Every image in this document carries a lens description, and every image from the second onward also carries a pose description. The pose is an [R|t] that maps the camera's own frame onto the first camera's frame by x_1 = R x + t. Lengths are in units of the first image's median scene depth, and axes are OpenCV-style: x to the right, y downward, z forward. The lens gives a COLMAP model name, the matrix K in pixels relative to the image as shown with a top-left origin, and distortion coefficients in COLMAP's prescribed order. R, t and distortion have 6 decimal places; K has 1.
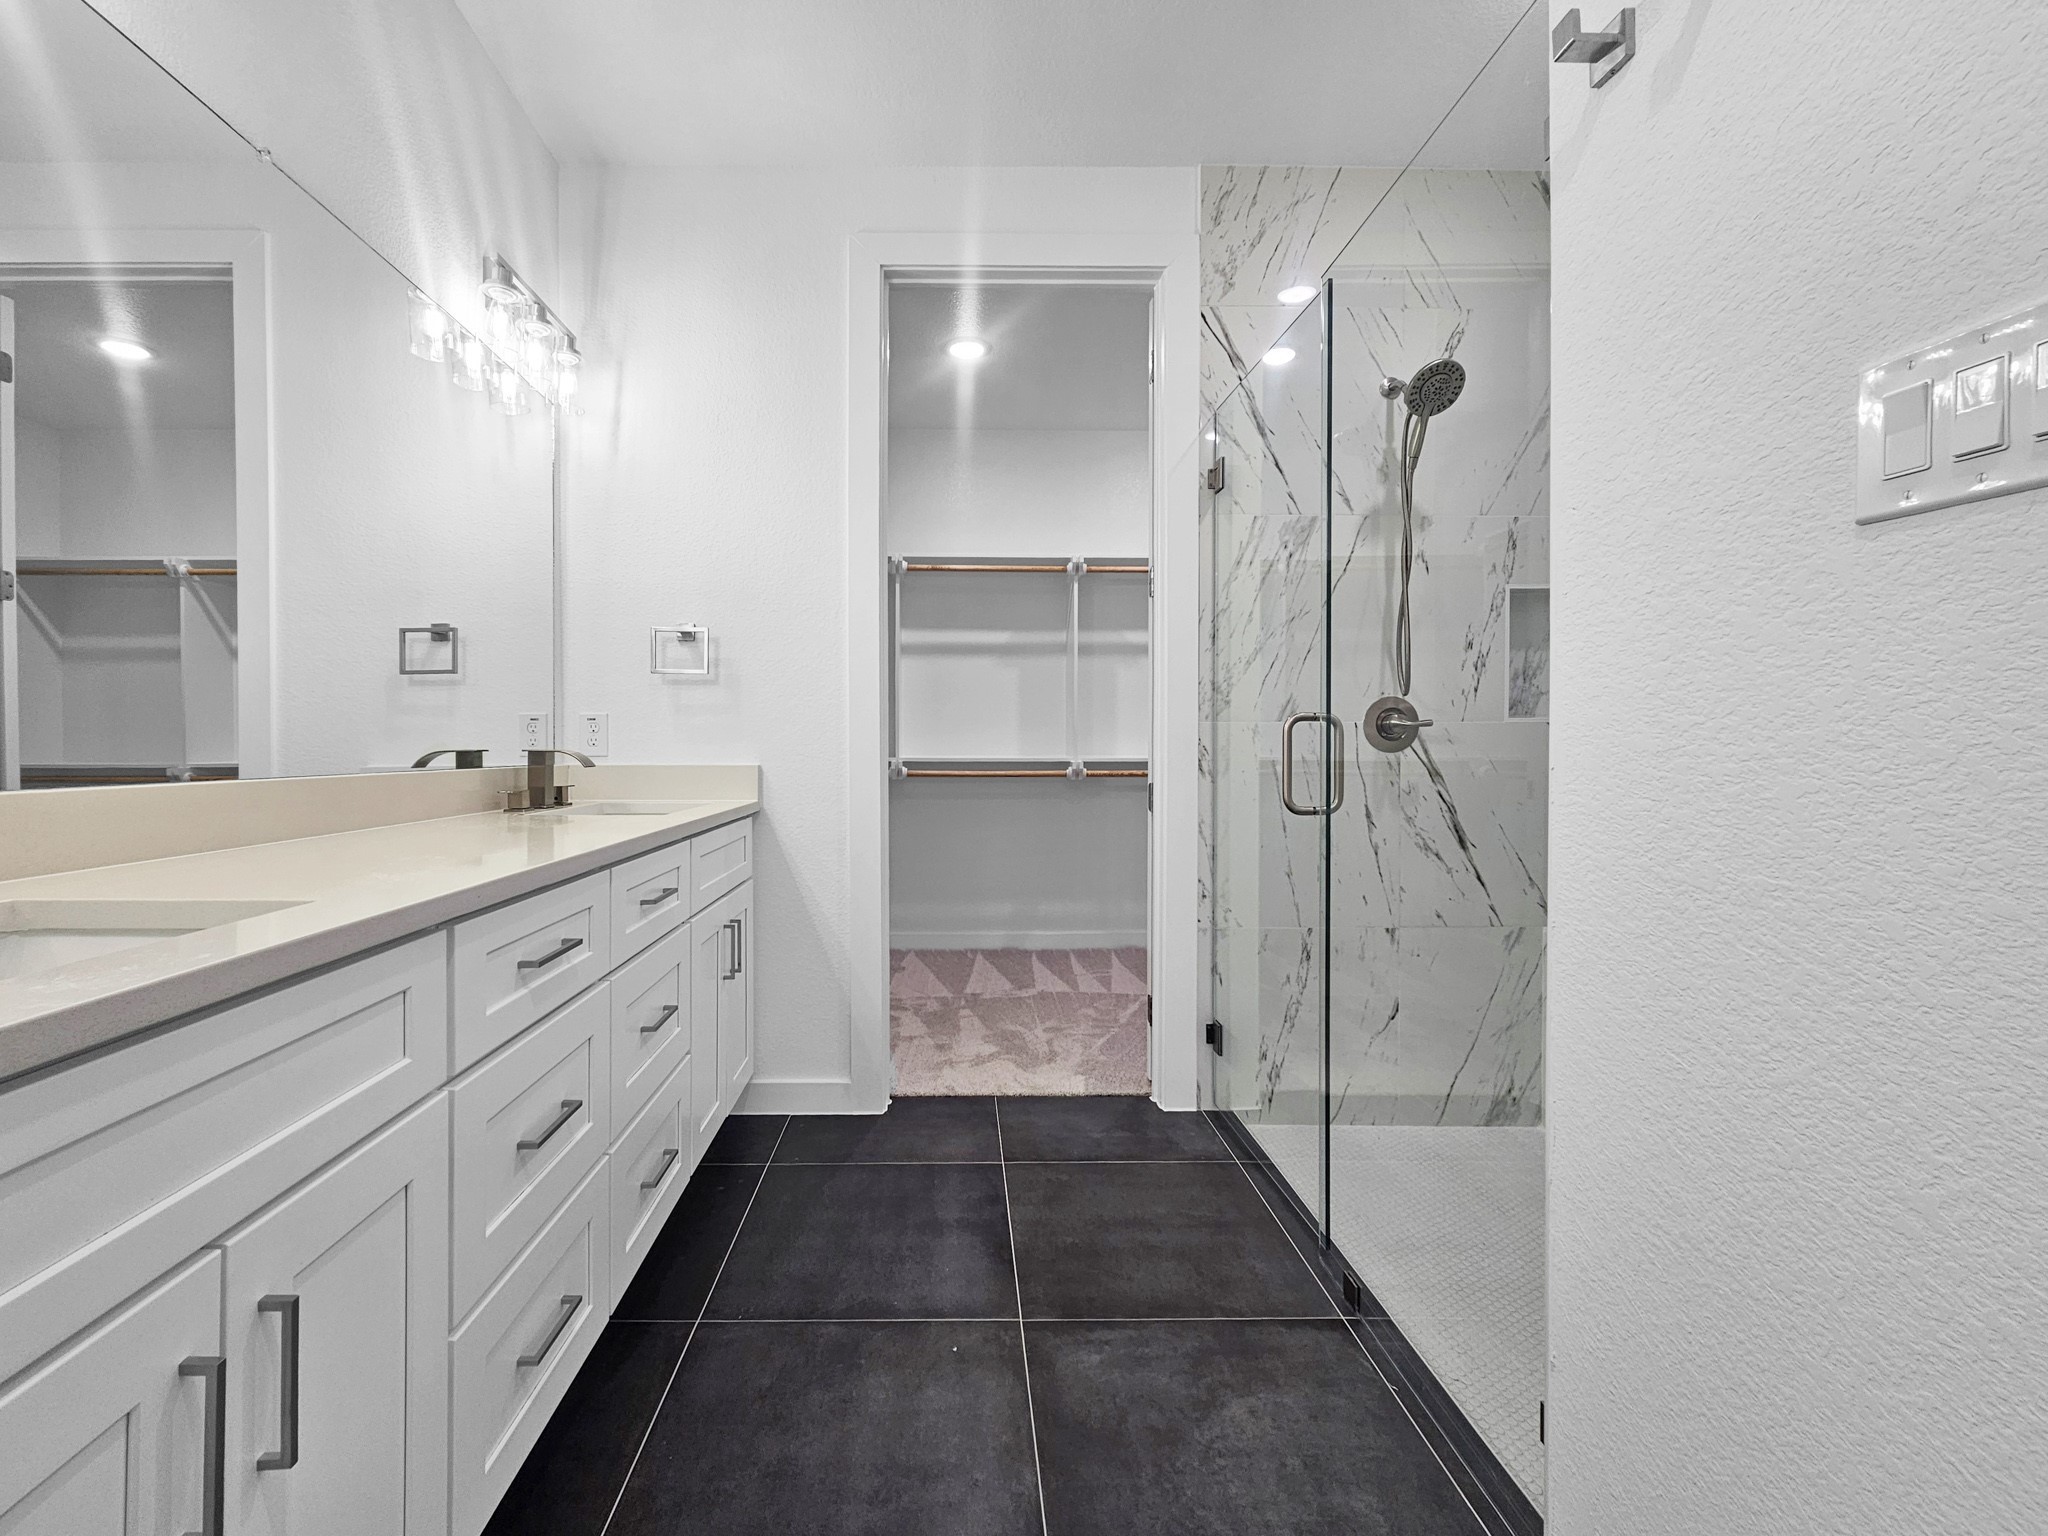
lens RADIAL K [[847.4, 0, 1019.6], [0, 847.4, 773.2], [0, 0, 1]] dist [-0.002349, 0.000061]
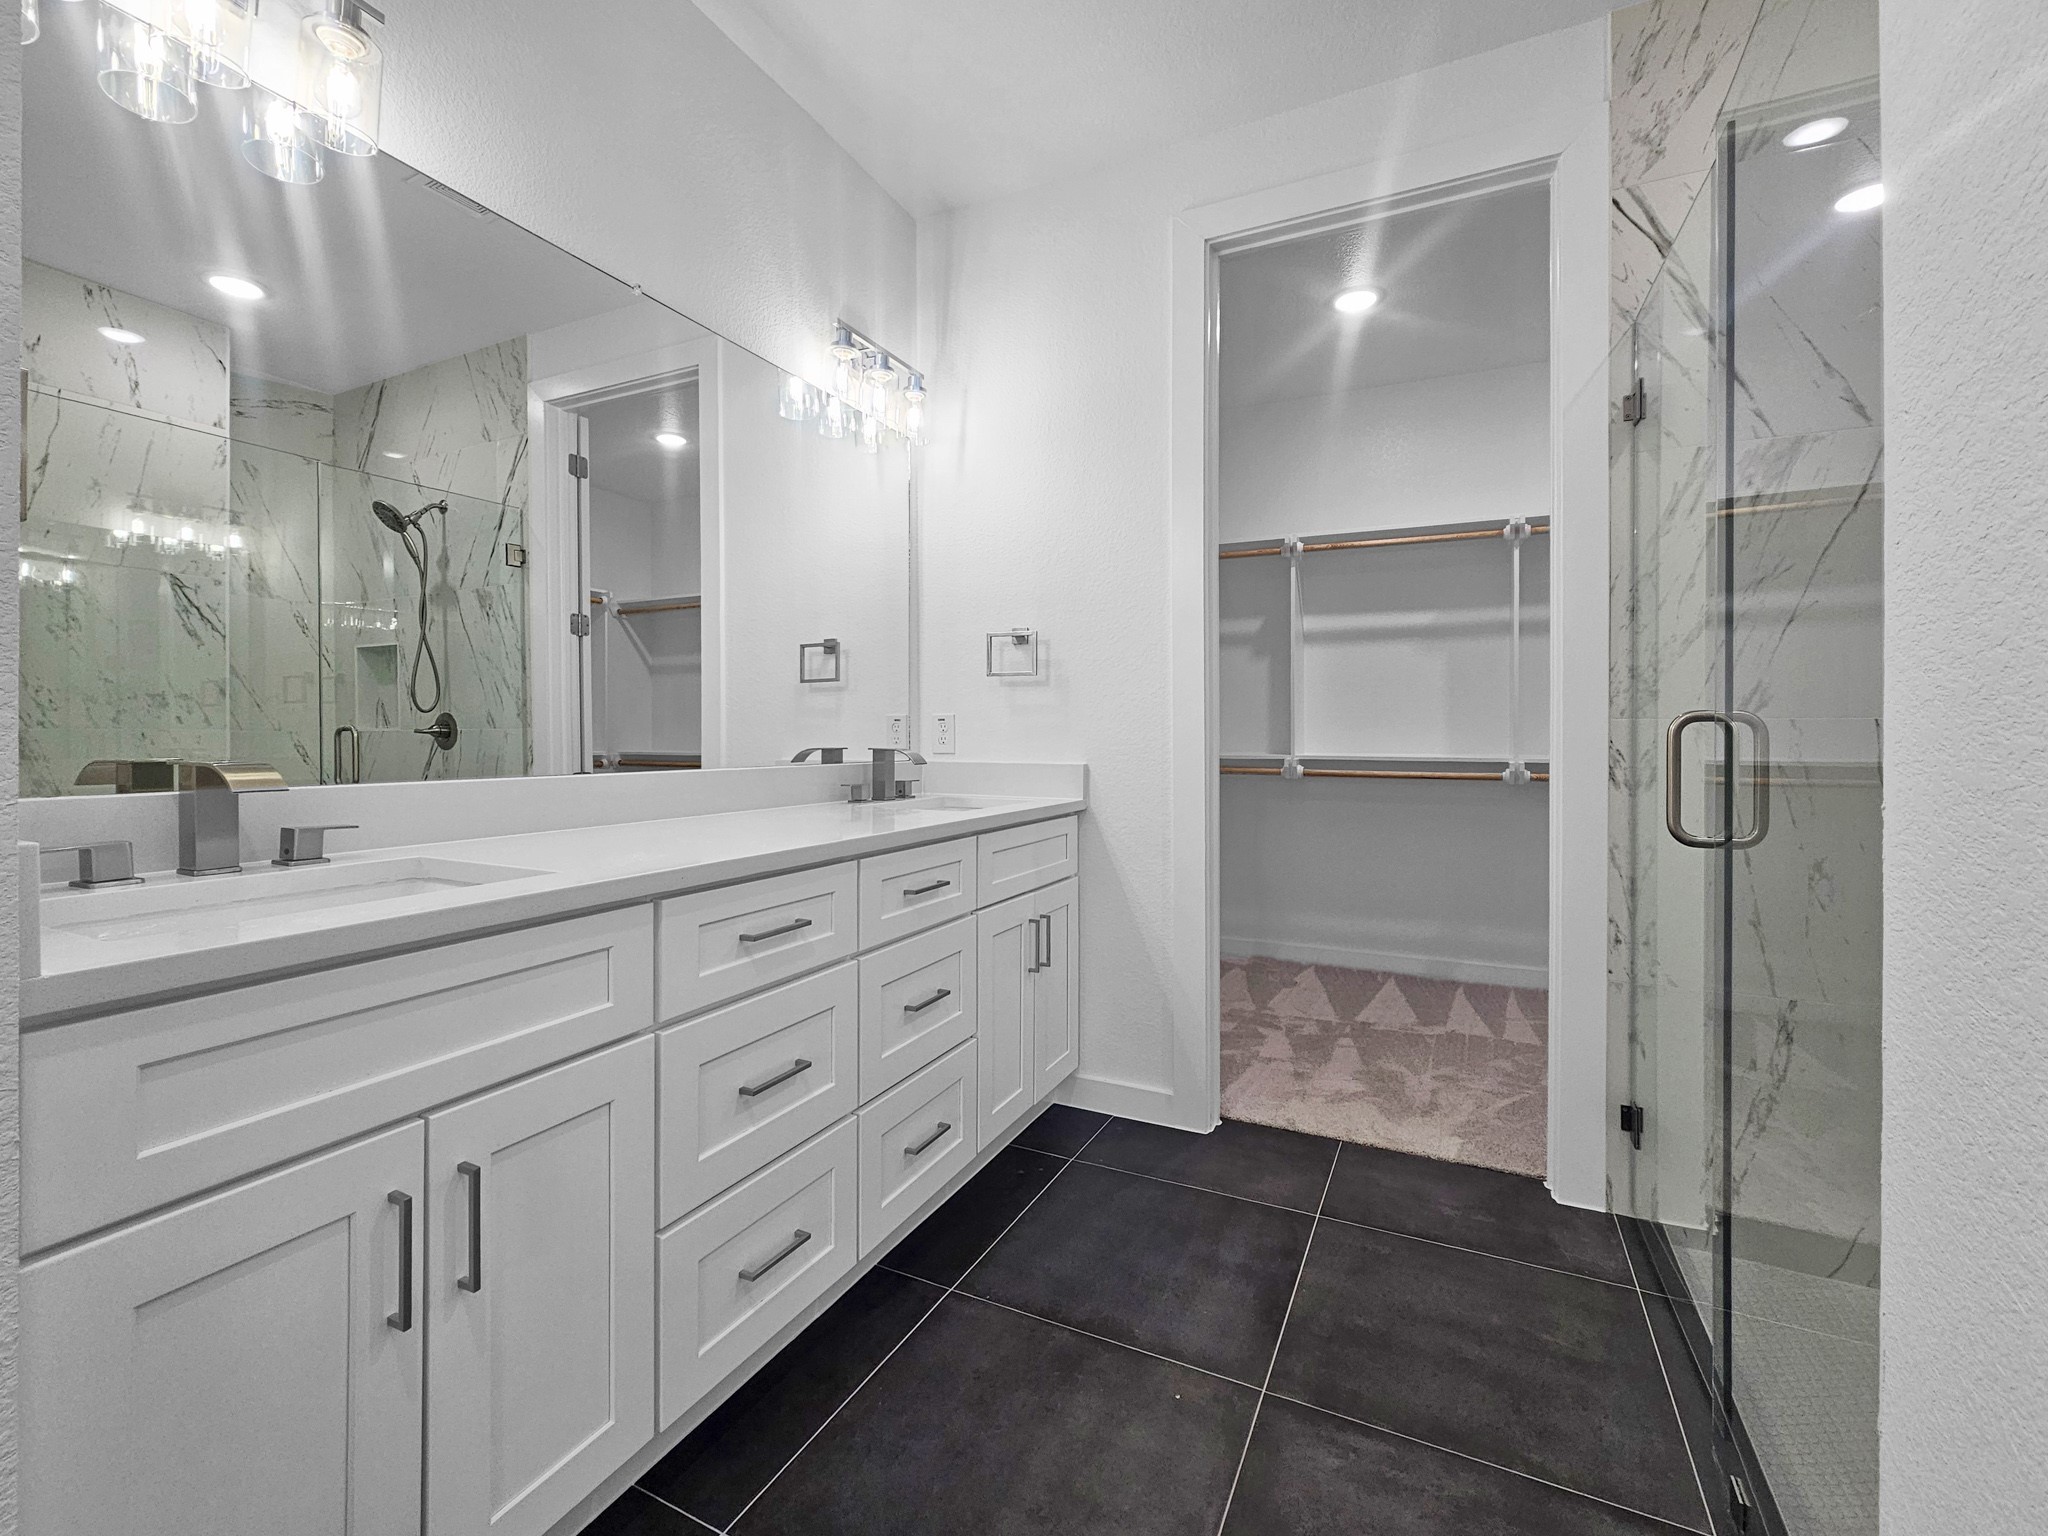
lens RADIAL K [[884.6, 0, 1024.0], [0, 884.6, 768.0], [0, 0, 1]] dist [-0.002833, -0.000239]
pose [[0.892594, 0.020582, -0.450391, 0.103861], [-0.020992, 0.999771, 0.004085, -0.007754], [0.450372, 0.005808, 0.892822, 0.025549]]
